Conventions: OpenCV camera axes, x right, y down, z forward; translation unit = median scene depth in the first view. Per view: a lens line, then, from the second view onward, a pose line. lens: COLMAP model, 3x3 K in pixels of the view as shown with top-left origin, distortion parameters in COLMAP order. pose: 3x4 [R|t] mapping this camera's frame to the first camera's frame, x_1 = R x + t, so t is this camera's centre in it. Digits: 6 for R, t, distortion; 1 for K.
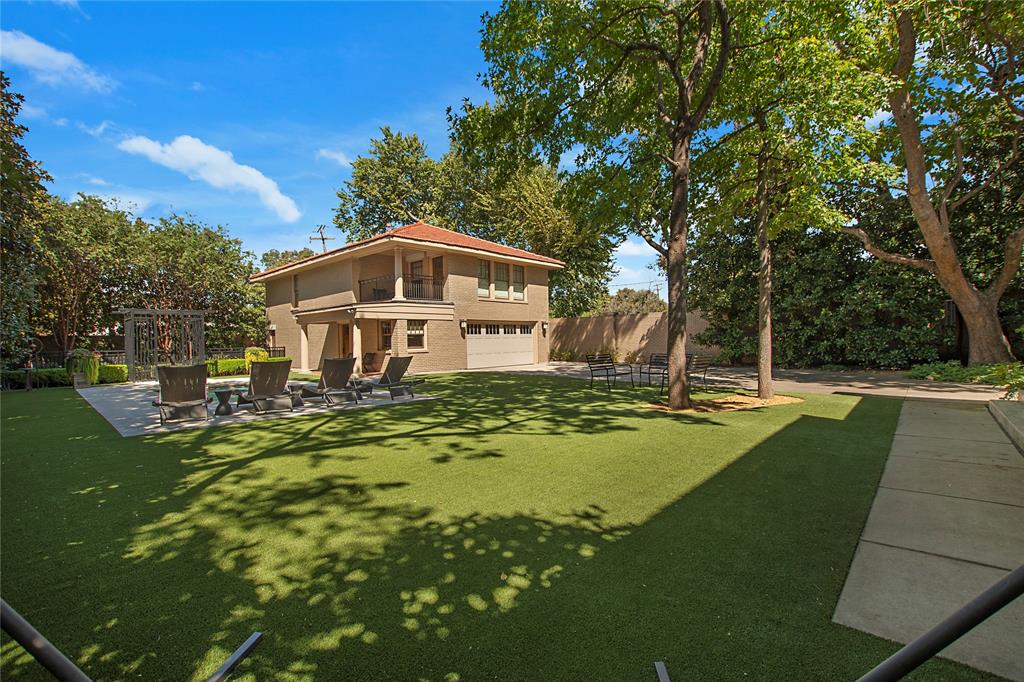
lens RADIAL K [[451.1, 0, 509.6], [0, 451.1, 345.9], [0, 0, 1]] dist [-0.025547, 0.000591]
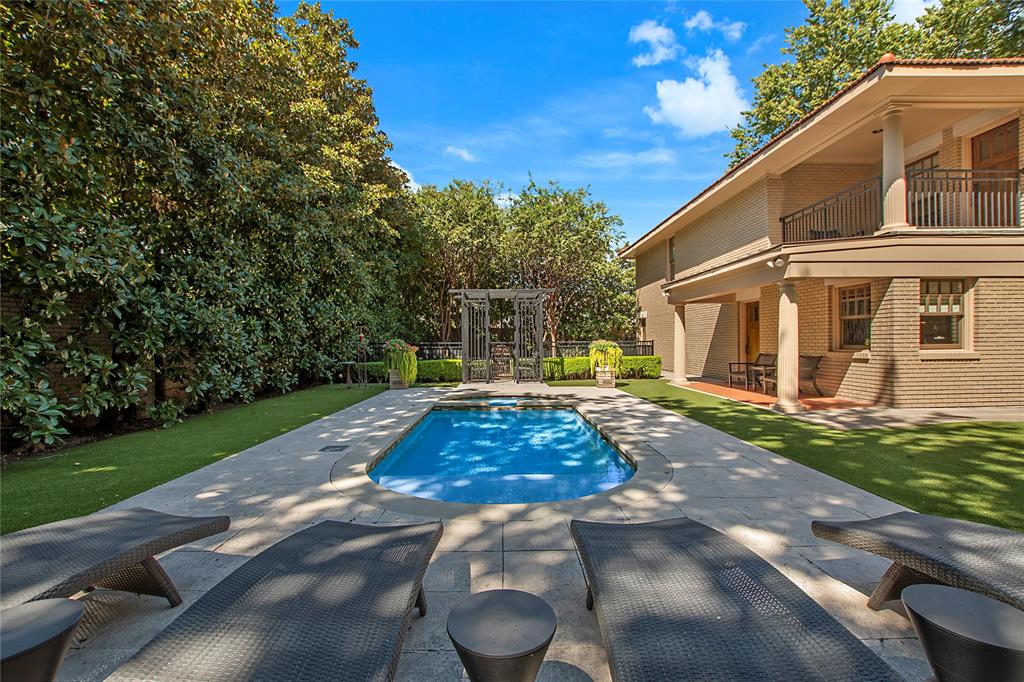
lens RADIAL K [[451.1, 0, 506.9], [0, 451.1, 344.3], [0, 0, 1]] dist [-0.025547, 0.000591]
pose [[0.684575, 0.019102, -0.728692, -0.176733], [-0.014292, 0.999816, 0.012783, 0.001760], [0.728802, 0.001663, 0.684722, 0.419744]]
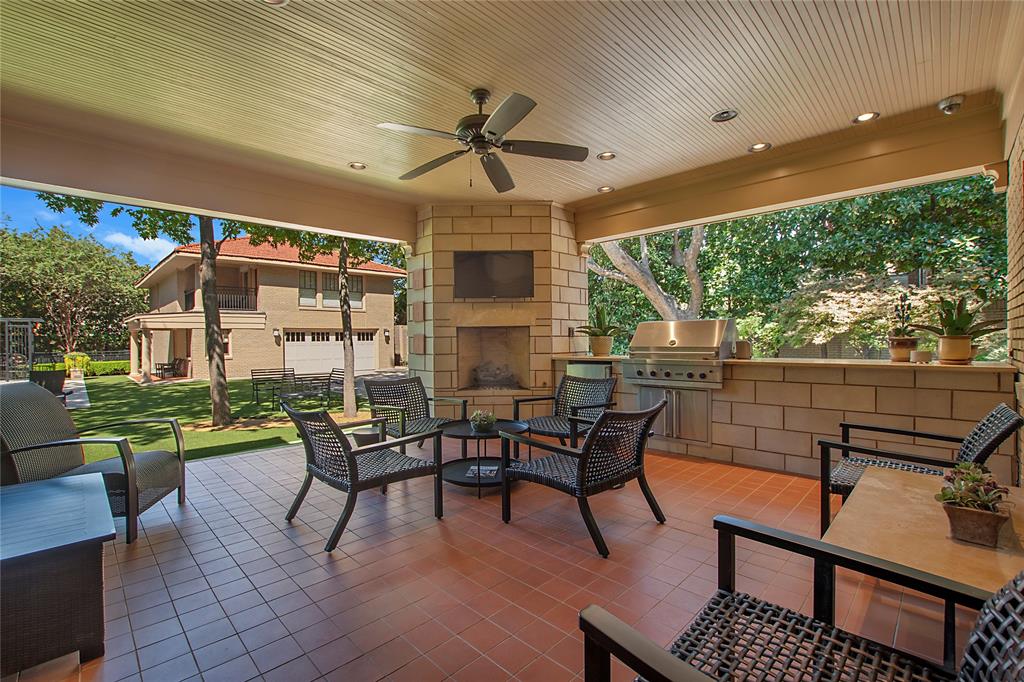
lens RADIAL K [[451.1, 0, 512.6], [0, 451.1, 342.6], [0, 0, 1]] dist [-0.025547, 0.000591]
pose [[0.999388, 0.009120, -0.033756, 0.498272], [-0.009309, 0.999942, -0.005447, -0.024028], [0.033705, 0.005758, 0.999415, -0.031698]]
